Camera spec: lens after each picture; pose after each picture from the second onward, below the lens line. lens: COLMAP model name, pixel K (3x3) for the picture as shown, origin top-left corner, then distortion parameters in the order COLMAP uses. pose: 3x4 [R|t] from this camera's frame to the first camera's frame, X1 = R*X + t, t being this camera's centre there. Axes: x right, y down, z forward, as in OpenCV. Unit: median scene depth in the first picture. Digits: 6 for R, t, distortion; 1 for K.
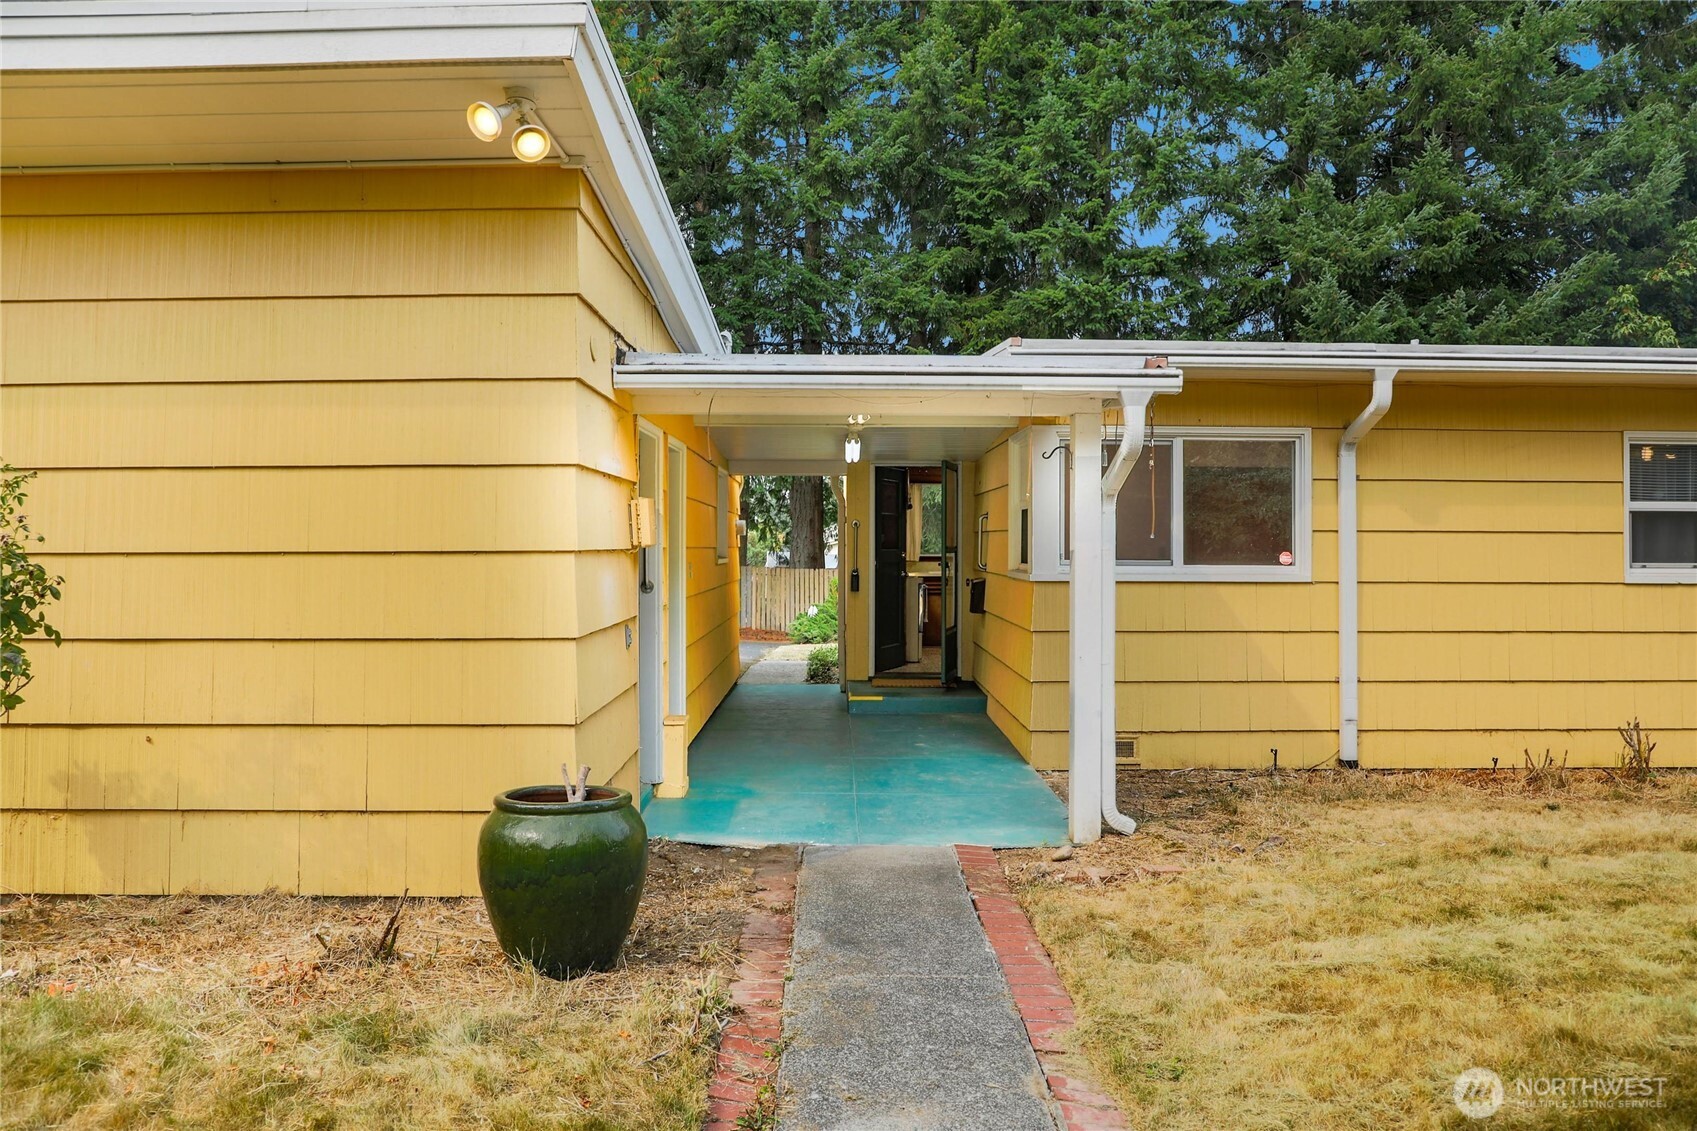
lens RADIAL K [[1152.1, 0, 843.2], [0, 1152.1, 550.0], [0, 0, 1]] dist [0.002507, -0.000680]
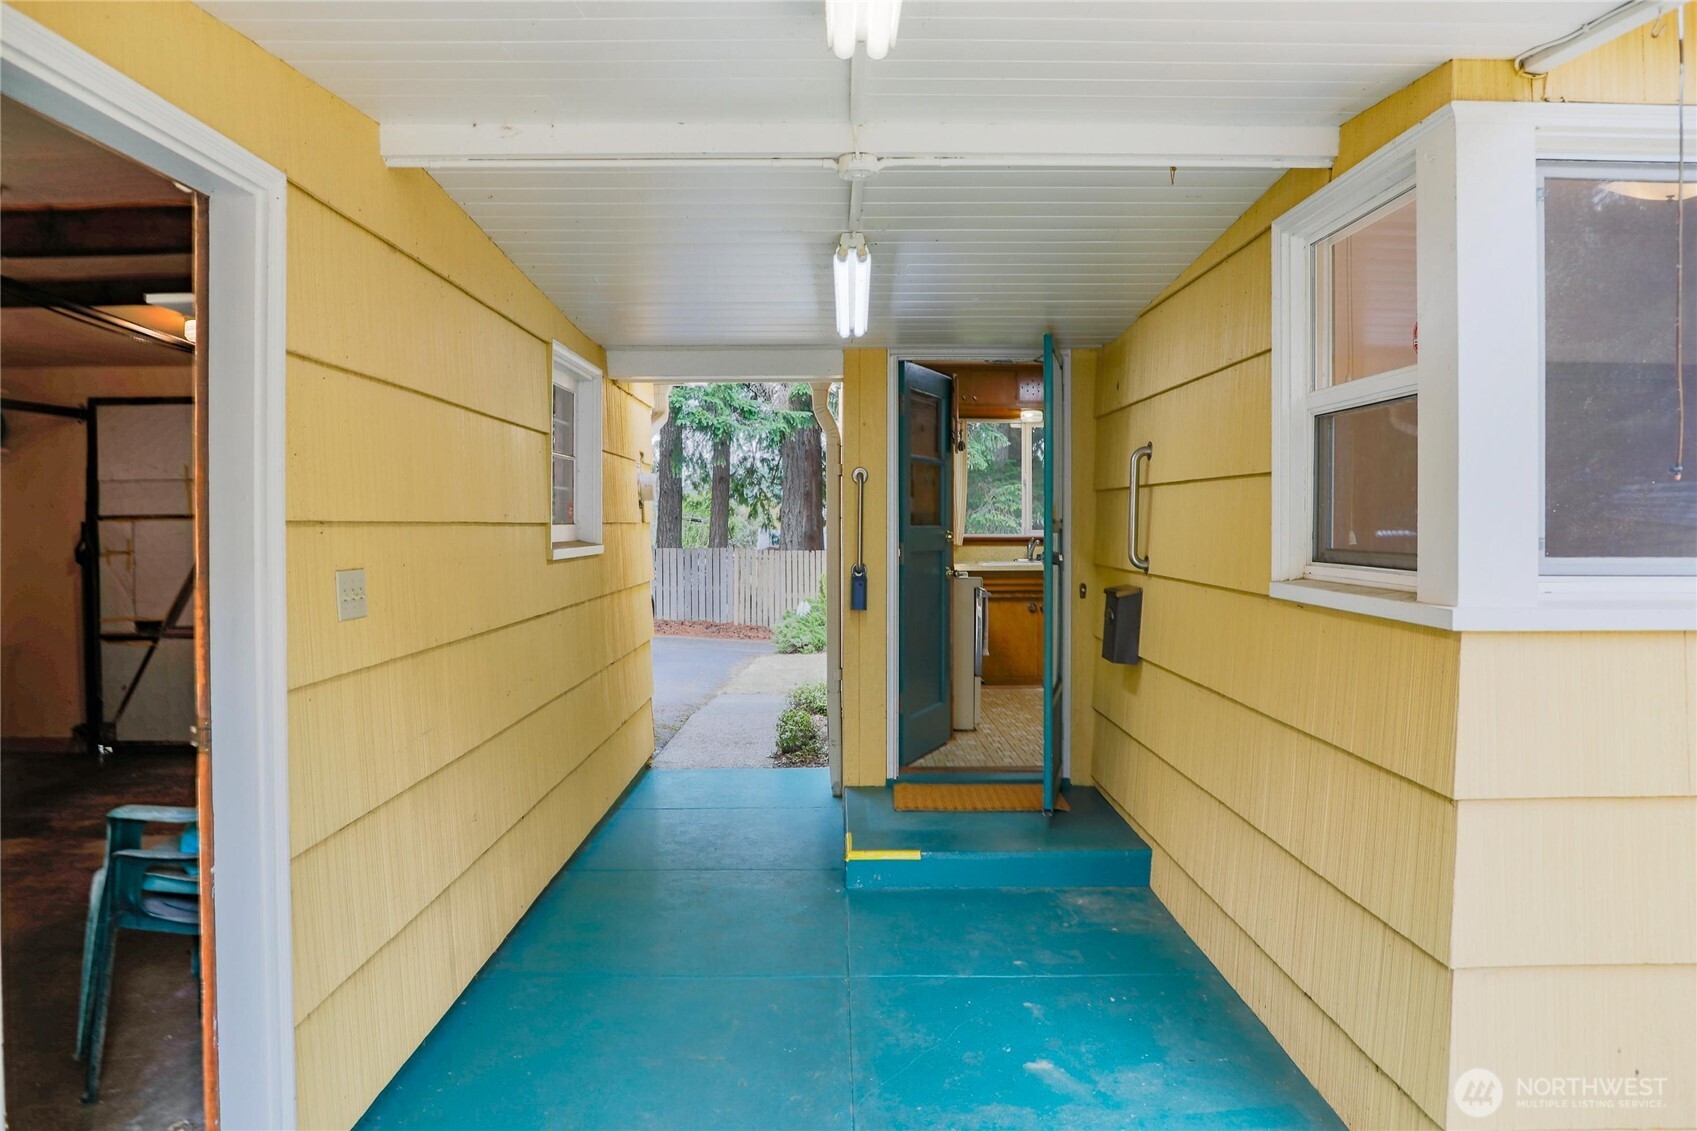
lens RADIAL K [[1204.2, 0, 847.3], [0, 1204.2, 527.8], [0, 0, 1]] dist [-0.003322, -0.002729]
pose [[0.999992, -0.004043, -0.000034, 0.004974], [0.004043, 0.999992, 0.000370, -0.000087], [0.000032, -0.000370, 1.000000, 0.437433]]
